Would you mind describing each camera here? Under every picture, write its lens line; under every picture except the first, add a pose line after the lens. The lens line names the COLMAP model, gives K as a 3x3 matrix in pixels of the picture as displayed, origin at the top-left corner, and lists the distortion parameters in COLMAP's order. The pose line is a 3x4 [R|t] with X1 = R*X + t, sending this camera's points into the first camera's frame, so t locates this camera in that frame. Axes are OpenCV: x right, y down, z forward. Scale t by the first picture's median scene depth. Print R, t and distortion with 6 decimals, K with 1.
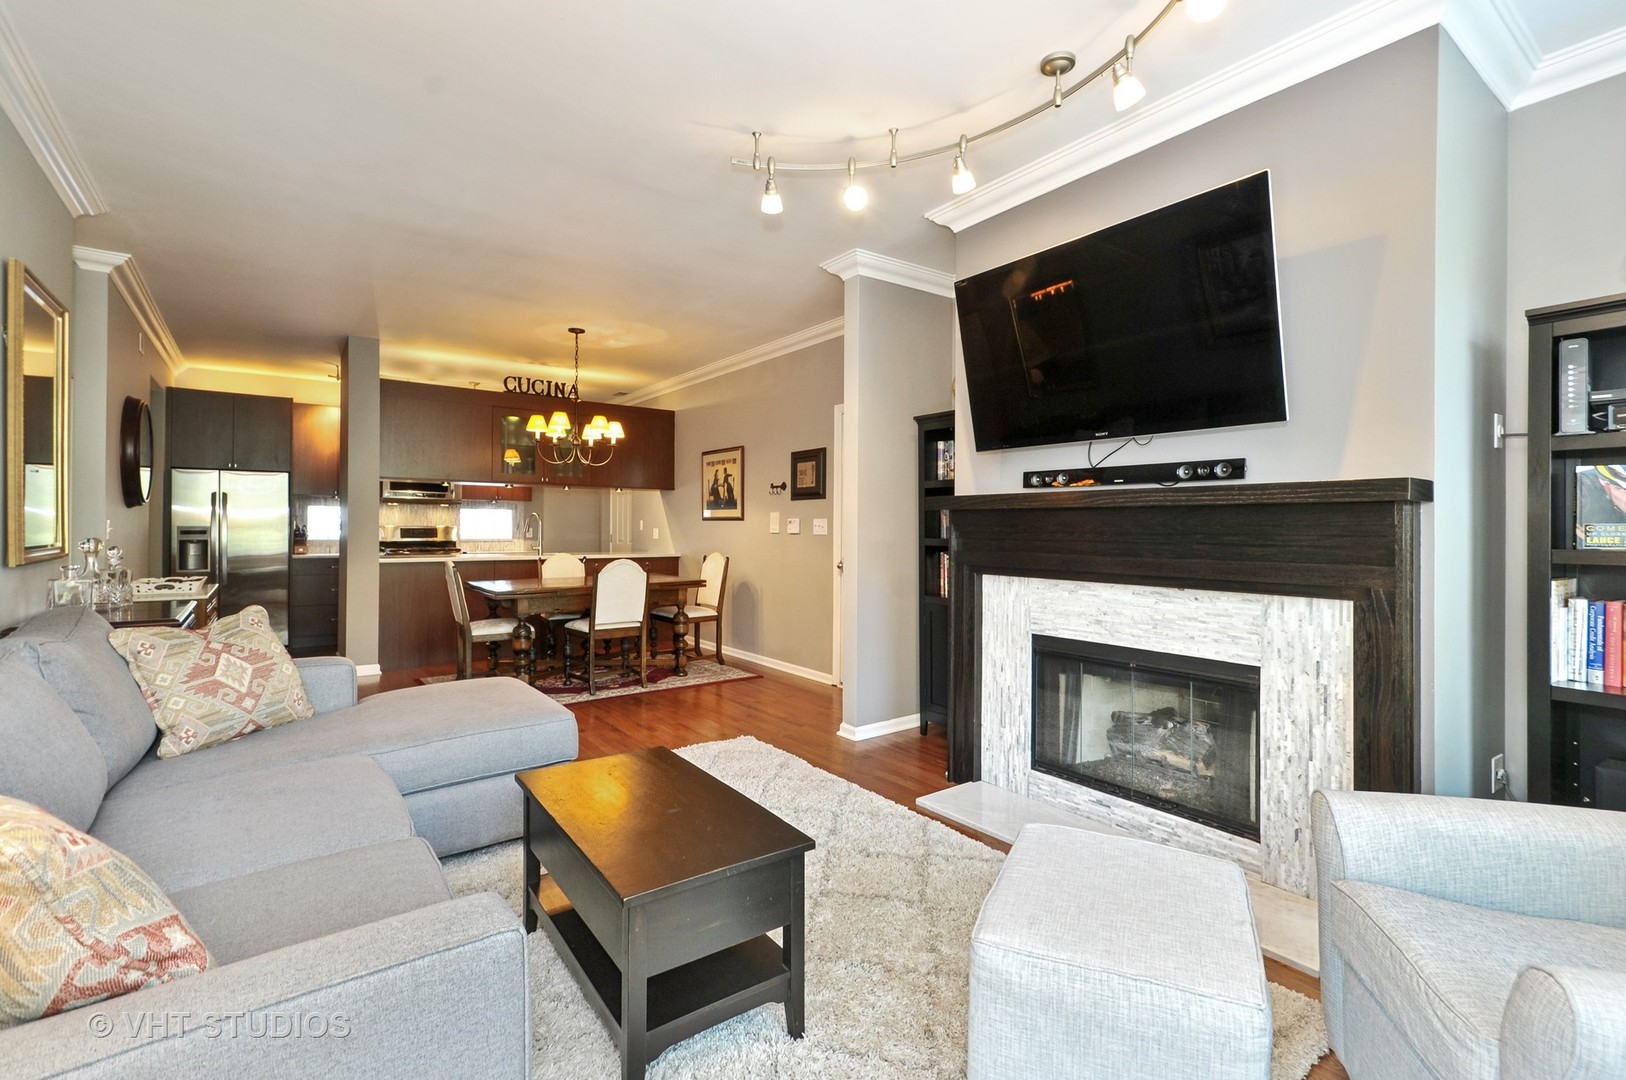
lens RADIAL K [[718.5, 0, 829.5], [0, 718.5, 527.3], [0, 0, 1]] dist [0.001822, -0.001686]
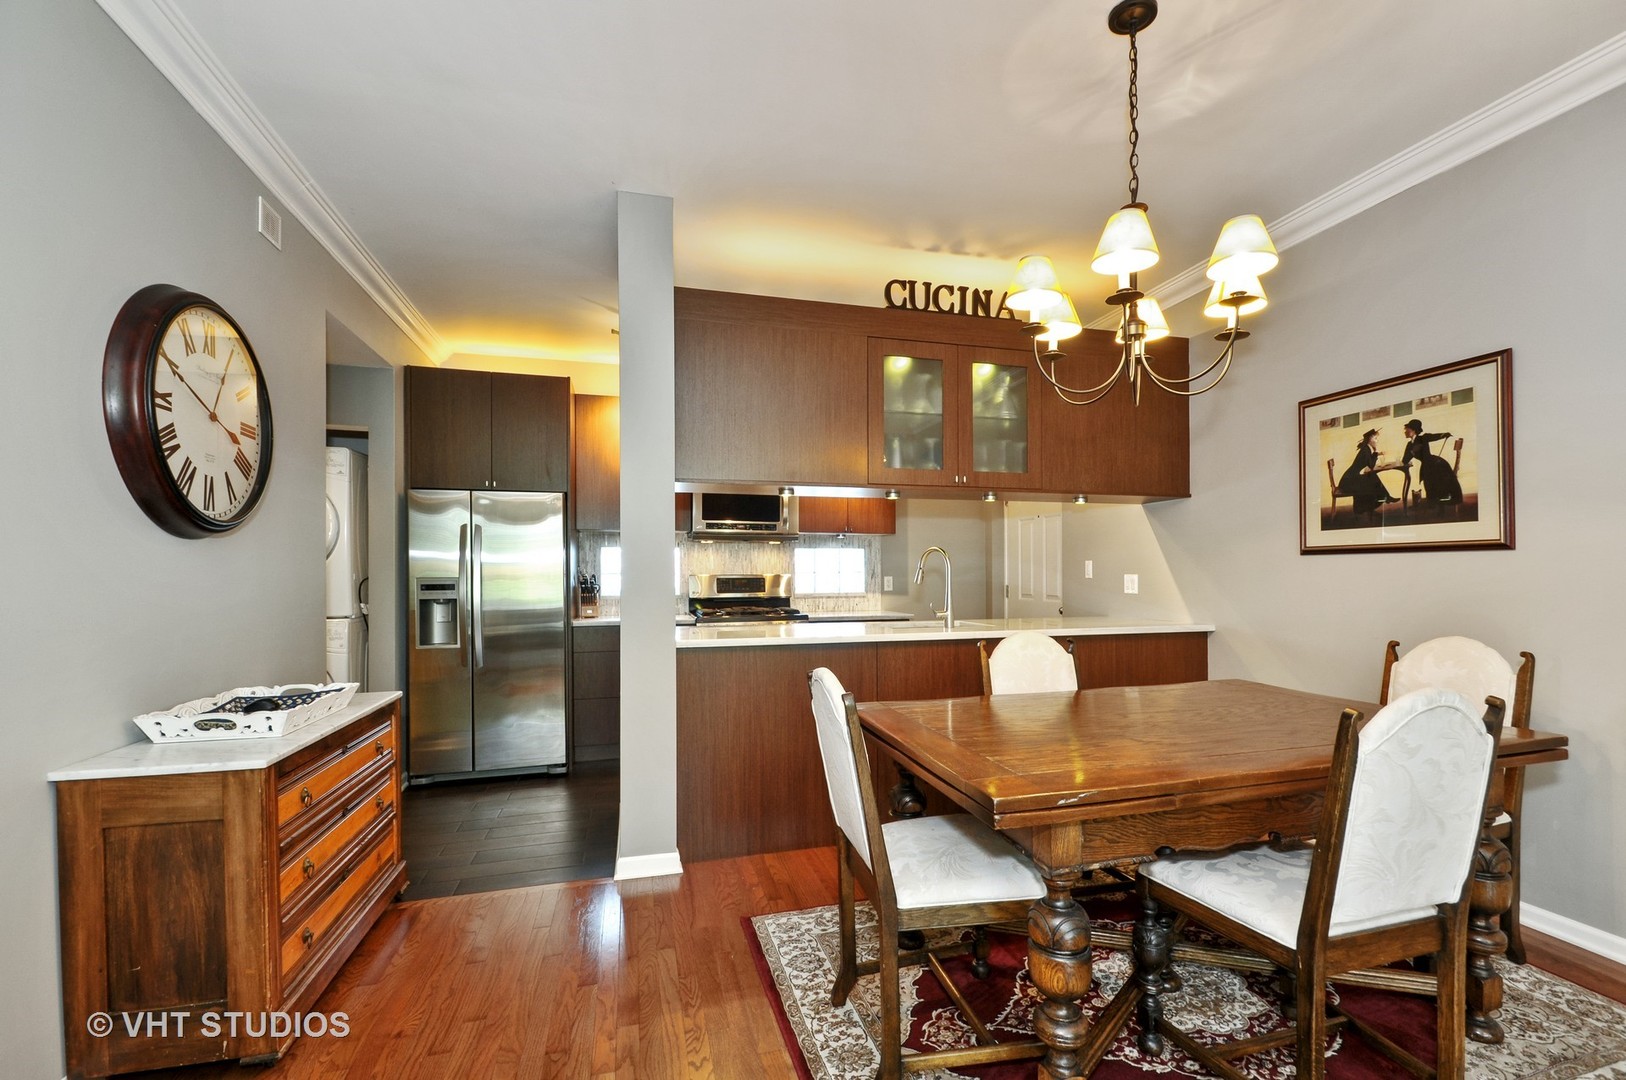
lens RADIAL K [[718.5, 0, 812.3], [0, 718.5, 582.4], [0, 0, 1]] dist [0.001822, -0.001686]
pose [[0.916108, -0.005088, -0.400899, -0.288971], [0.009194, 0.999923, 0.008319, 0.000726], [0.400826, -0.011307, 0.916084, 0.495219]]
